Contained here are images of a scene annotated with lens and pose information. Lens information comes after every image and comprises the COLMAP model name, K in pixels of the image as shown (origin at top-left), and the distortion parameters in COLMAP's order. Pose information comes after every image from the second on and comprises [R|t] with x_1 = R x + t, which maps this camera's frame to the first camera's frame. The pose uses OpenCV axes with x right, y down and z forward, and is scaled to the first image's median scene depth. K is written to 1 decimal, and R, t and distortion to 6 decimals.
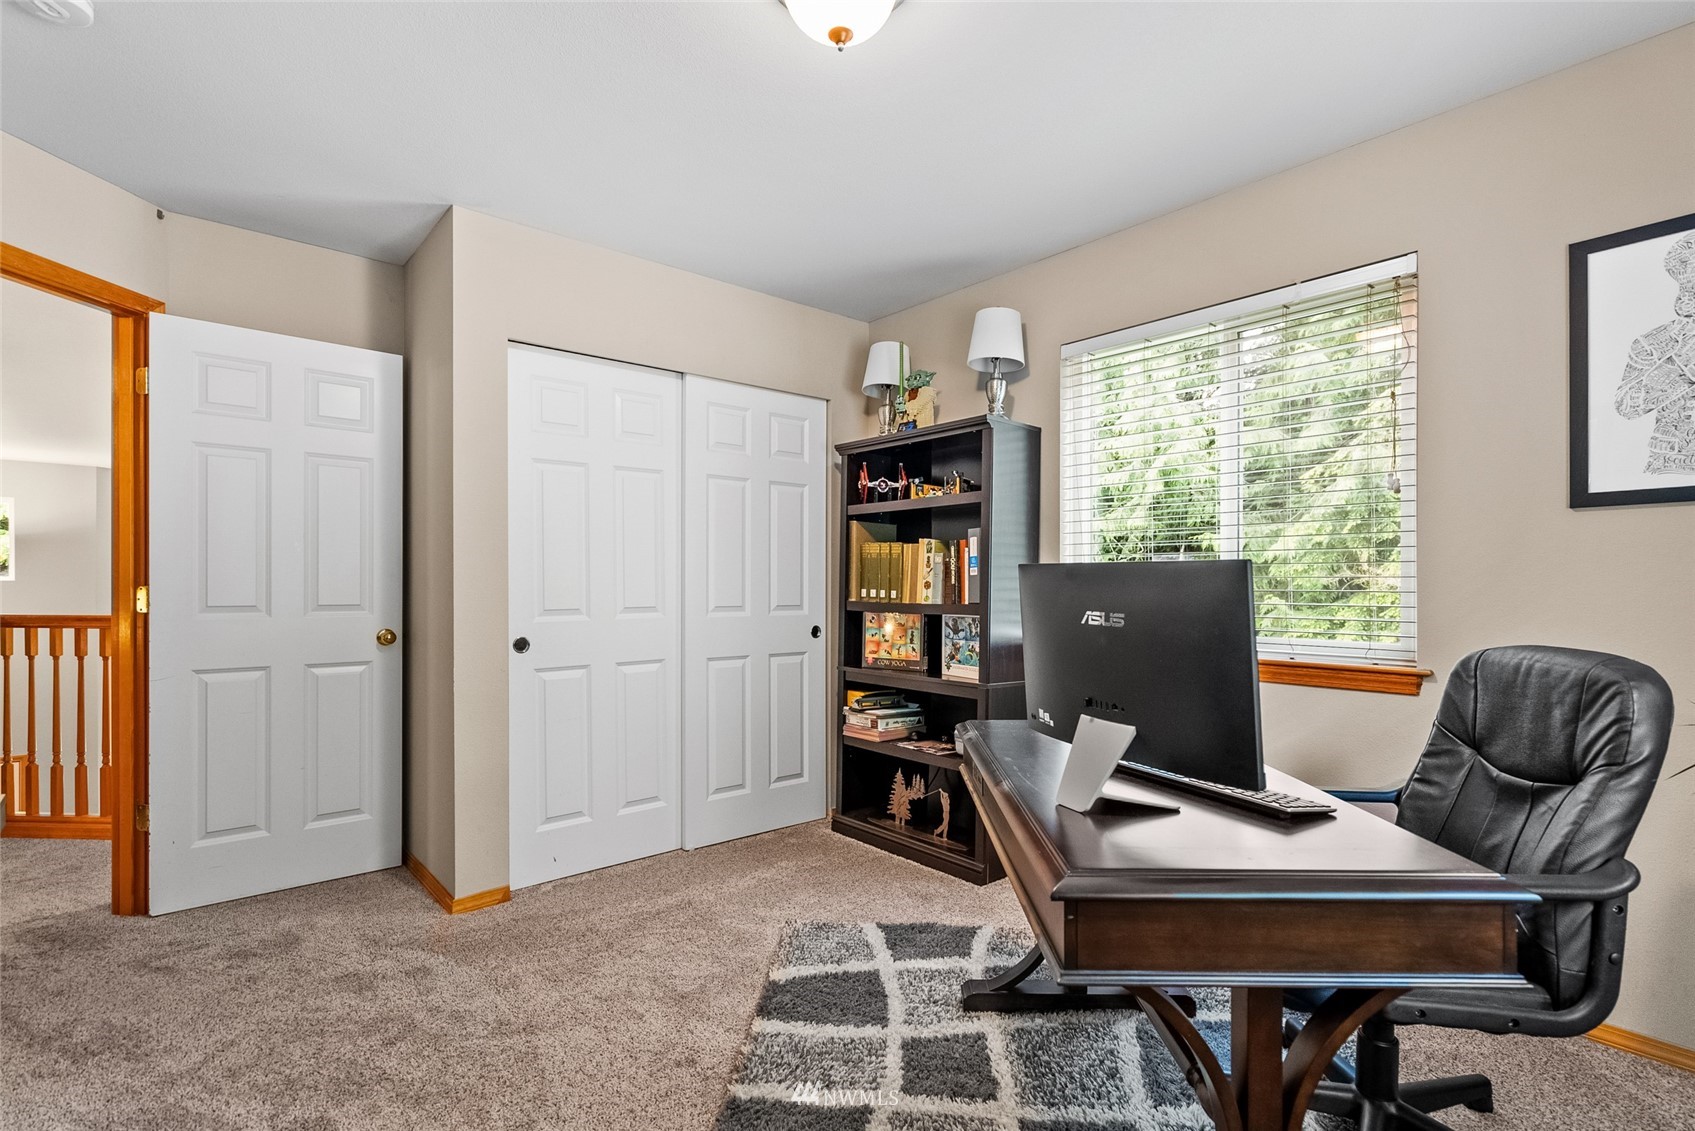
lens RADIAL K [[770.9, 0, 829.4], [0, 770.9, 592.6], [0, 0, 1]] dist [-0.003090, 0.000579]
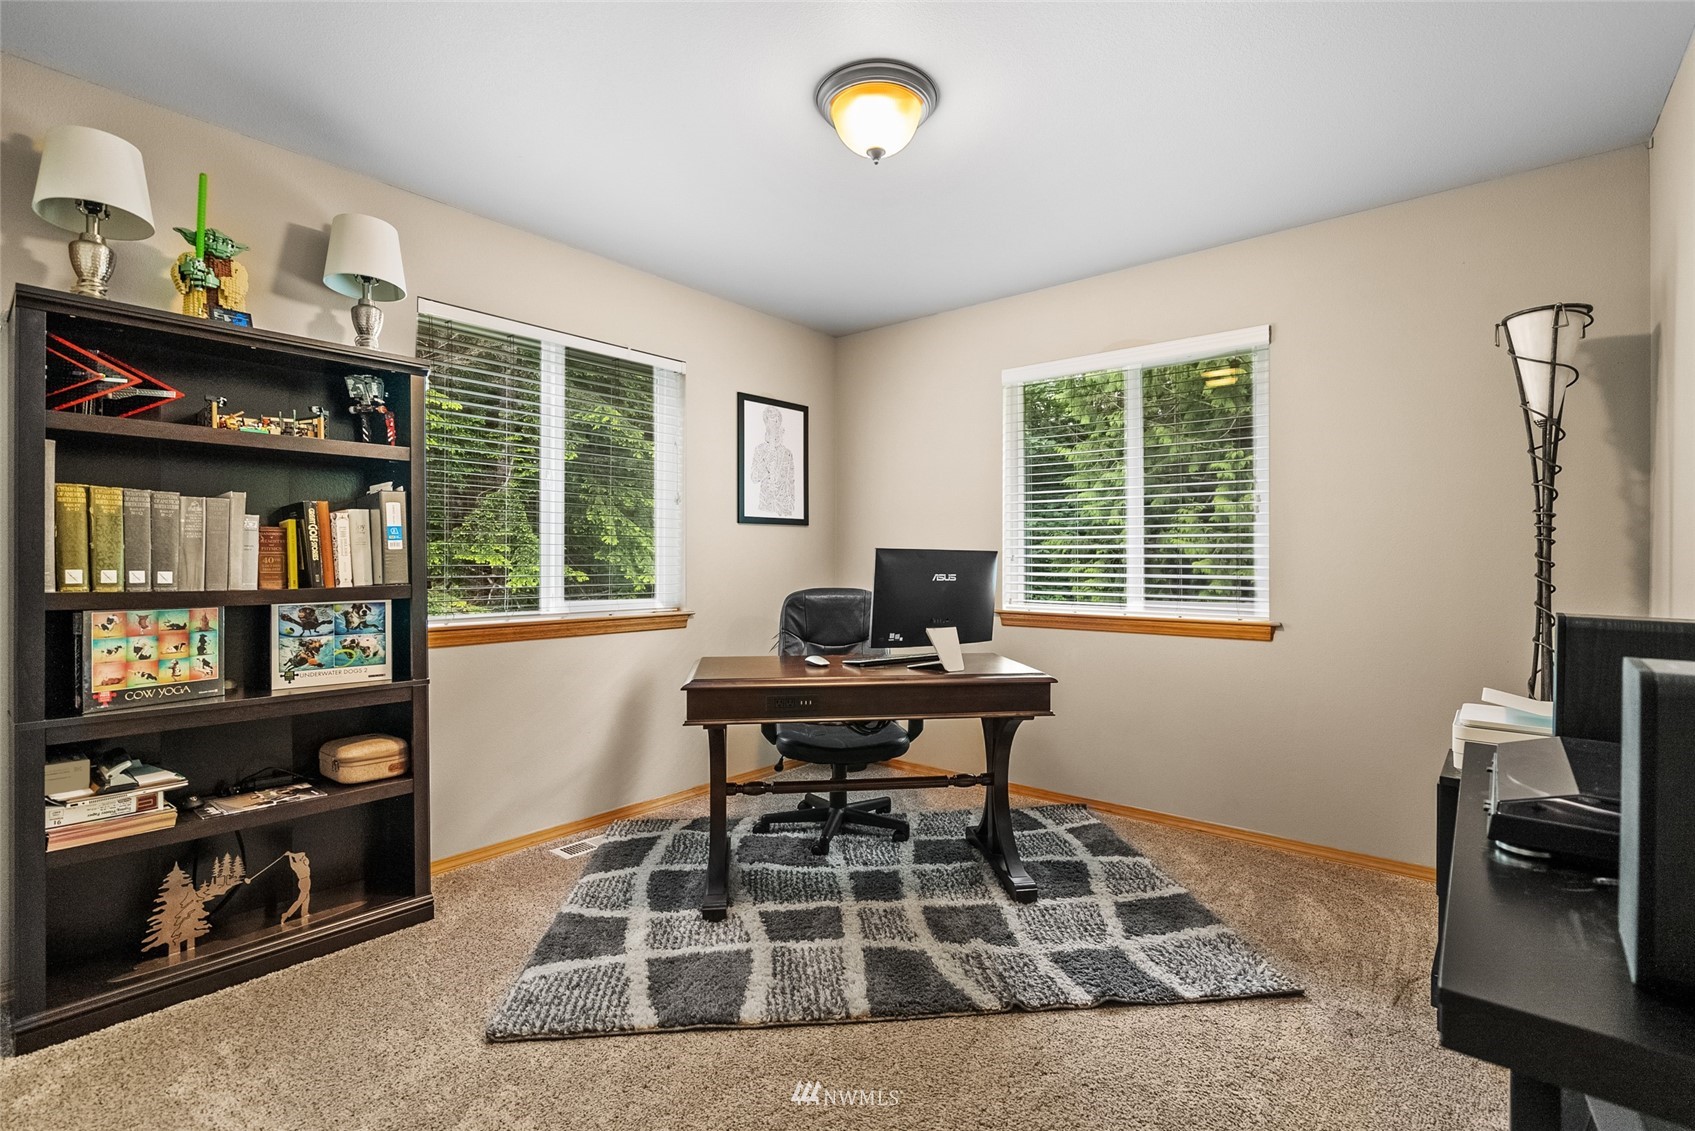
lens RADIAL K [[770.9, 0, 844.8], [0, 770.9, 561.5], [0, 0, 1]] dist [-0.003090, 0.000579]
pose [[-0.152295, -0.001295, 0.988334, -0.612601], [0.009932, 0.999947, 0.002841, -0.006756], [-0.988285, 0.010249, -0.152274, 0.590711]]
